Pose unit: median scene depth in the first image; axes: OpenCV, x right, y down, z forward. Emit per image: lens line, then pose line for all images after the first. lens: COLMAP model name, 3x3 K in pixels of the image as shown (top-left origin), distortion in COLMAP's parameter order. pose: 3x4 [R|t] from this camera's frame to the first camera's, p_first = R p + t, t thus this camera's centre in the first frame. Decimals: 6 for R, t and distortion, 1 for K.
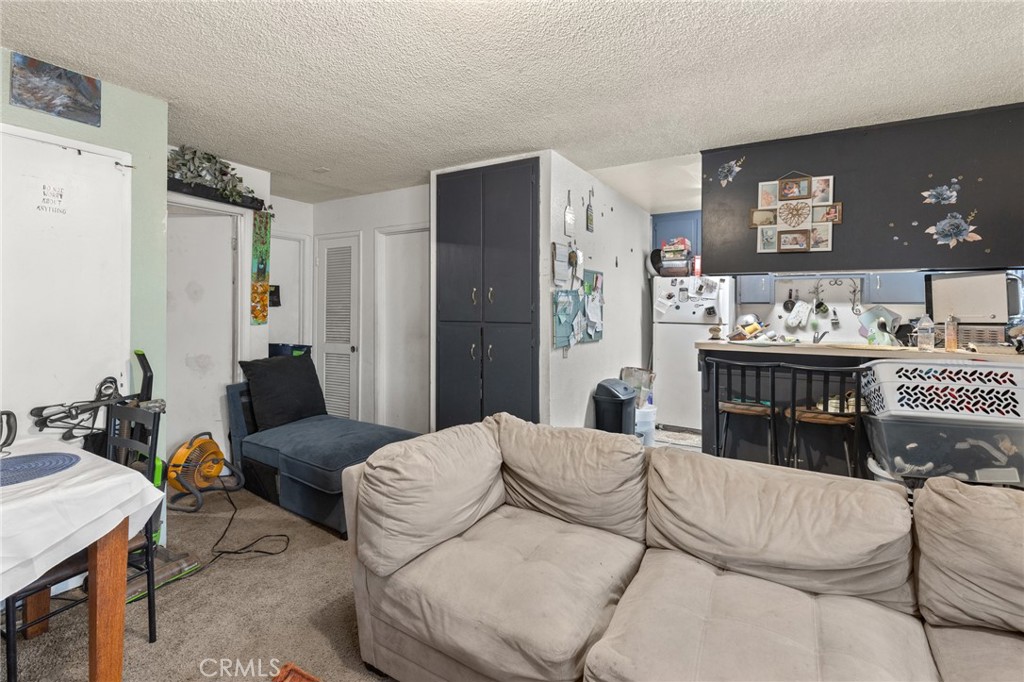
lens RADIAL K [[478.8, 0, 520.2], [0, 478.8, 312.2], [0, 0, 1]] dist [0.003773, 0.000429]
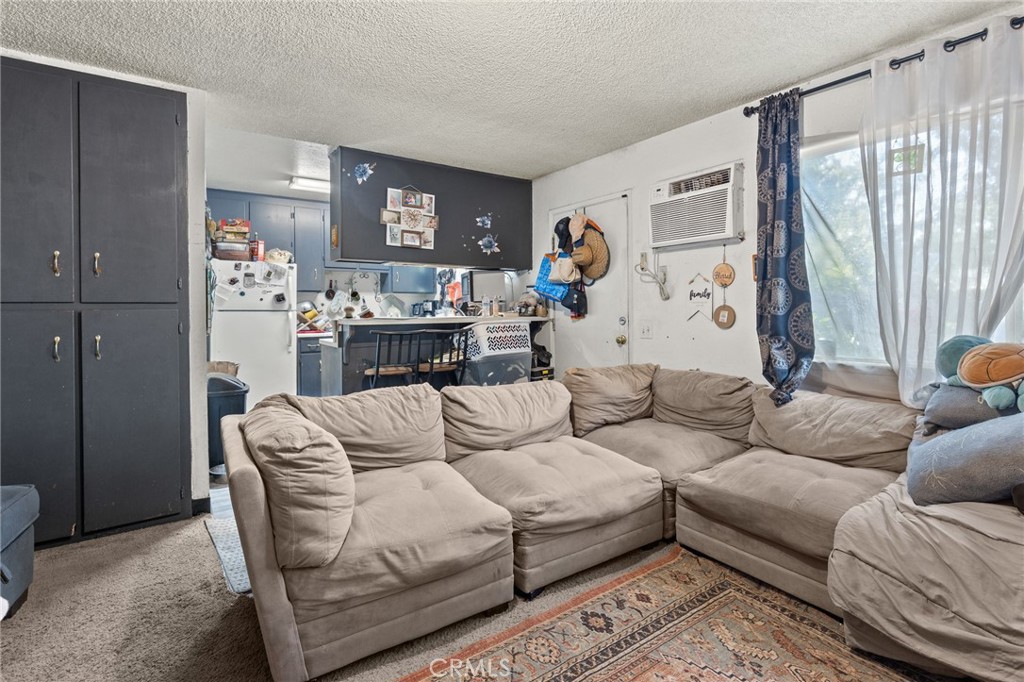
lens RADIAL K [[478.8, 0, 541.3], [0, 478.8, 319.5], [0, 0, 1]] dist [0.003773, 0.000429]
pose [[0.411203, -0.032074, 0.910979, -0.487310], [0.016925, 0.999477, 0.027551, 0.041938], [-0.911387, 0.004089, 0.411531, 0.141485]]
